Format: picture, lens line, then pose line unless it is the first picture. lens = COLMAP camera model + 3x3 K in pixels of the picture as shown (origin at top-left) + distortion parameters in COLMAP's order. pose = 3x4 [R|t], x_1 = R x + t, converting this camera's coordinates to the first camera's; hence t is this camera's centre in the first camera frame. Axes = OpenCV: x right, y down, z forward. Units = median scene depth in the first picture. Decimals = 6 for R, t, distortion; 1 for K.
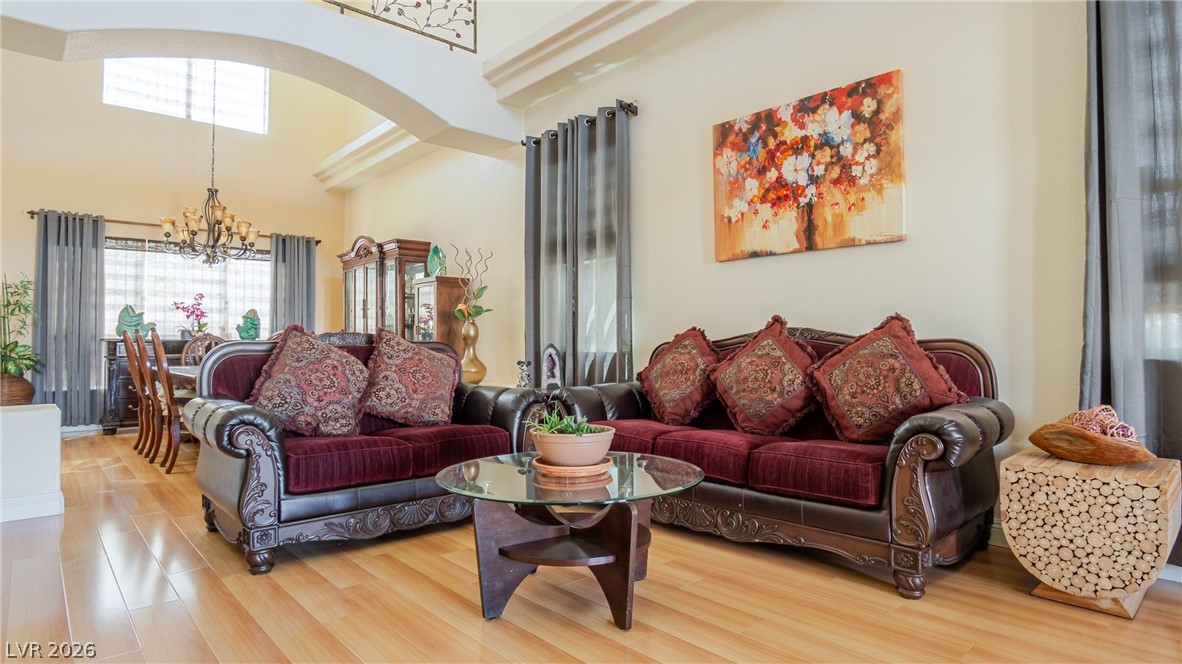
lens RADIAL K [[634.1, 0, 592.2], [0, 634.1, 335.9], [0, 0, 1]] dist [-0.038140, 0.011687]
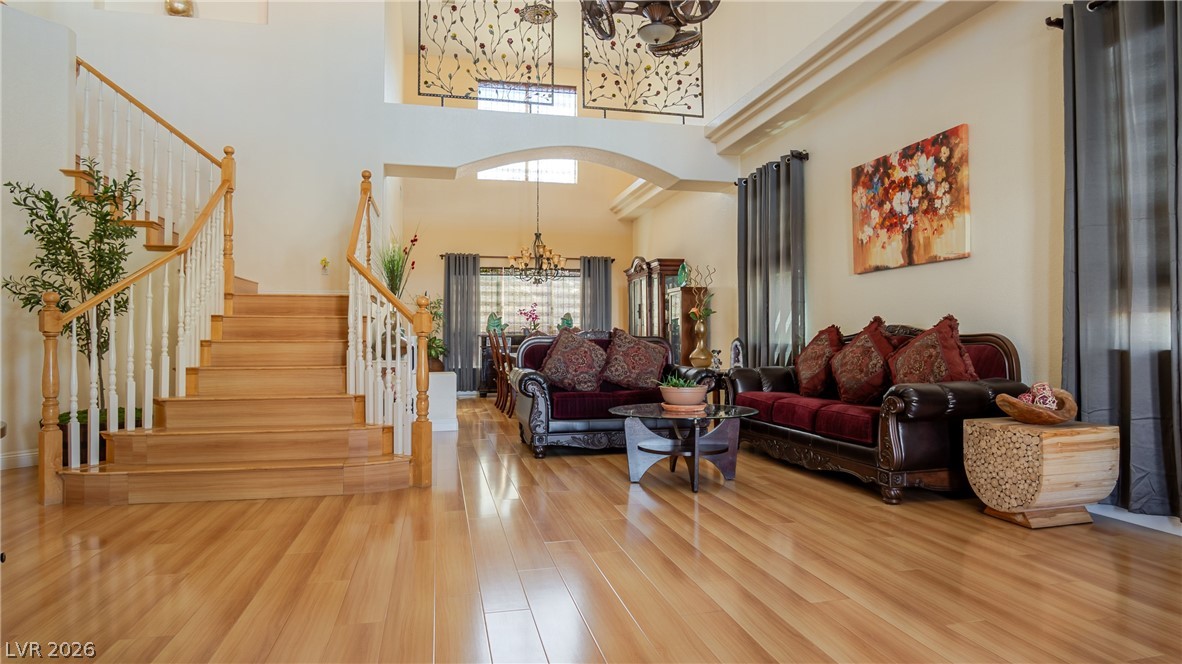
lens RADIAL K [[634.1, 0, 592.2], [0, 634.1, 335.9], [0, 0, 1]] dist [-0.038140, 0.011687]
pose [[0.877153, -0.002887, -0.480201, 0.372109], [0.007854, 0.999934, 0.008336, -0.006406], [0.480146, -0.011084, 0.877119, -0.422252]]
